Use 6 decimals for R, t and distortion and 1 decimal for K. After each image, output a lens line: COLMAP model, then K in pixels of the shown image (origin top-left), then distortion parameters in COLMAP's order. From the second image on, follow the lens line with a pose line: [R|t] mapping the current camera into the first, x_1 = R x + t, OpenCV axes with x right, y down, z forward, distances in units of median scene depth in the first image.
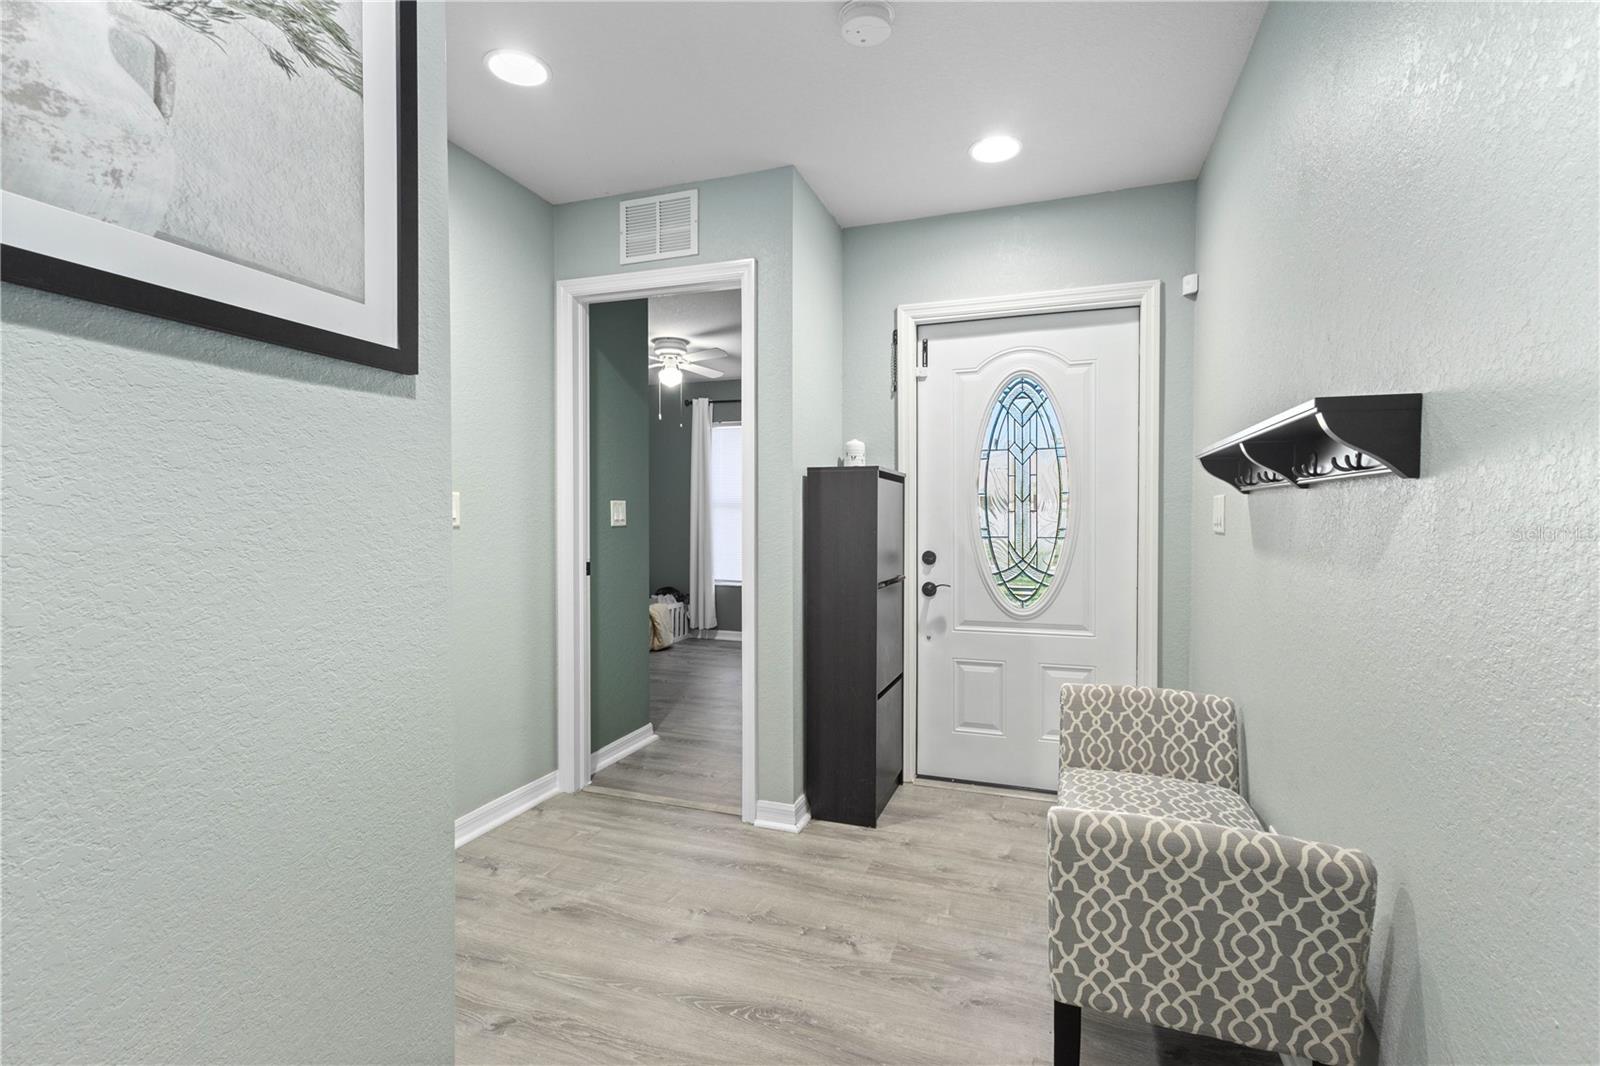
lens RADIAL K [[733.5, 0, 800.0], [0, 733.5, 533.0], [0, 0, 1]] dist [0.011730, -0.000478]
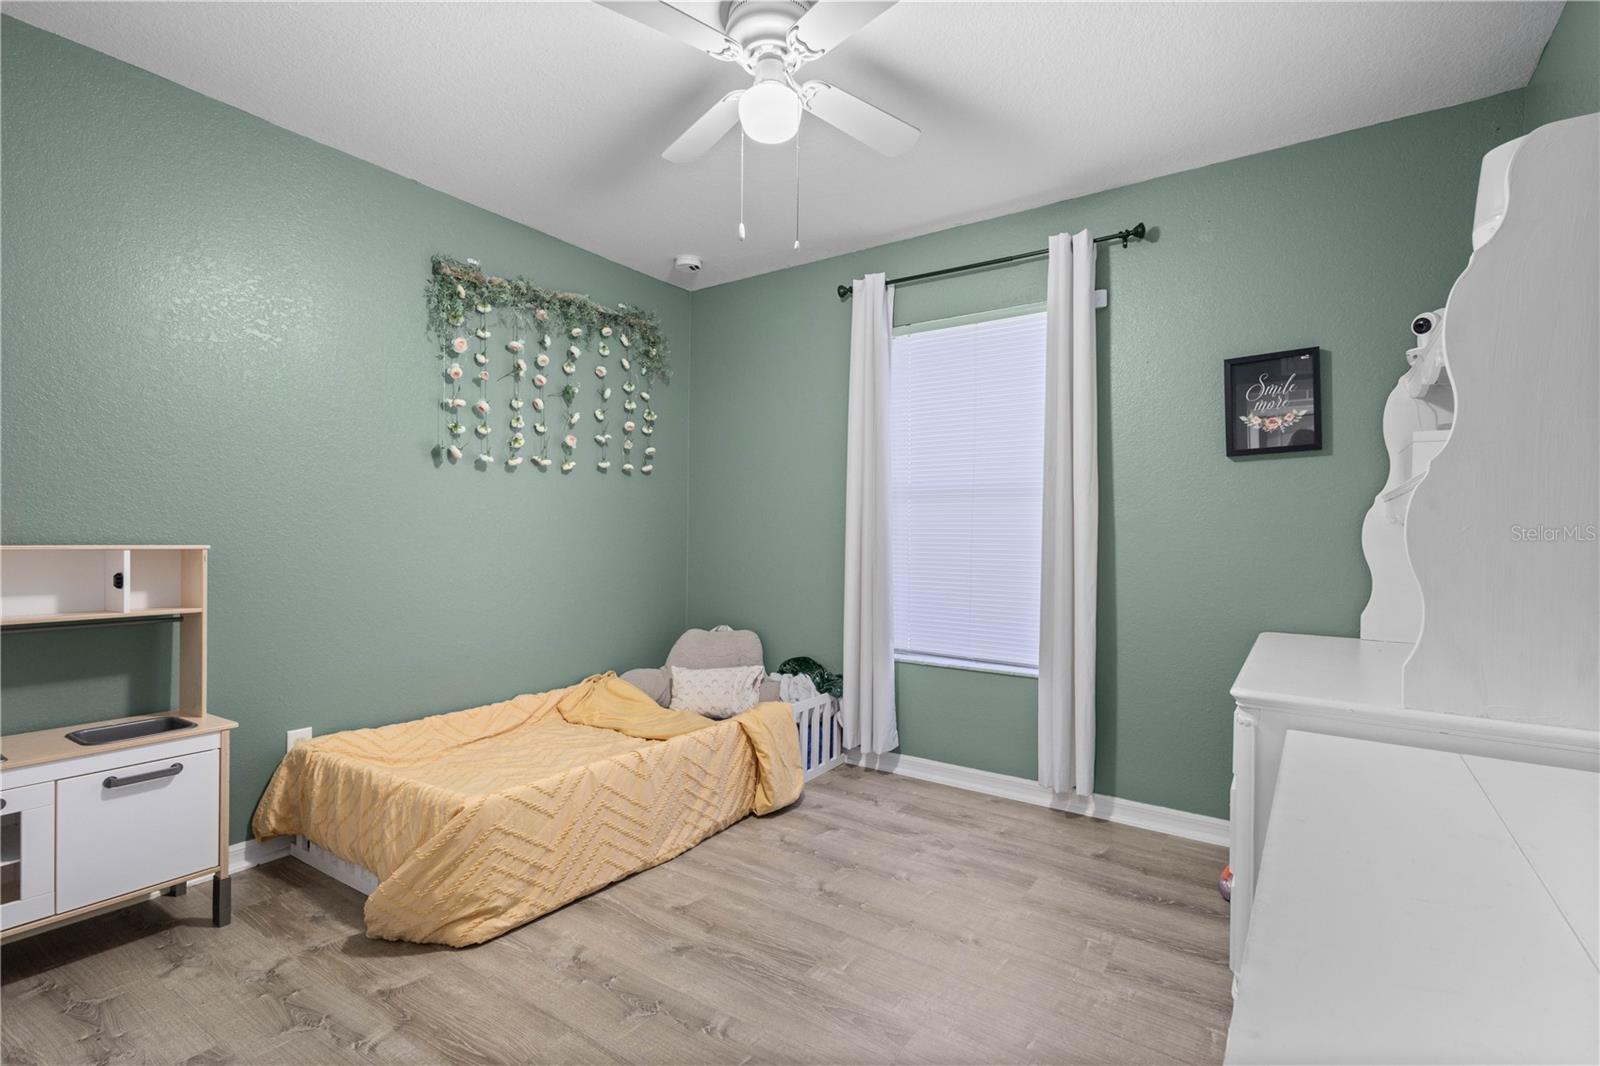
lens RADIAL K [[733.5, 0, 800.0], [0, 733.5, 533.0], [0, 0, 1]] dist [0.011730, -0.000478]
pose [[0.967669, 0.004534, -0.252182, -0.055225], [-0.011478, 0.999594, -0.026074, 0.000155], [0.251962, 0.028125, 0.967328, 0.517213]]
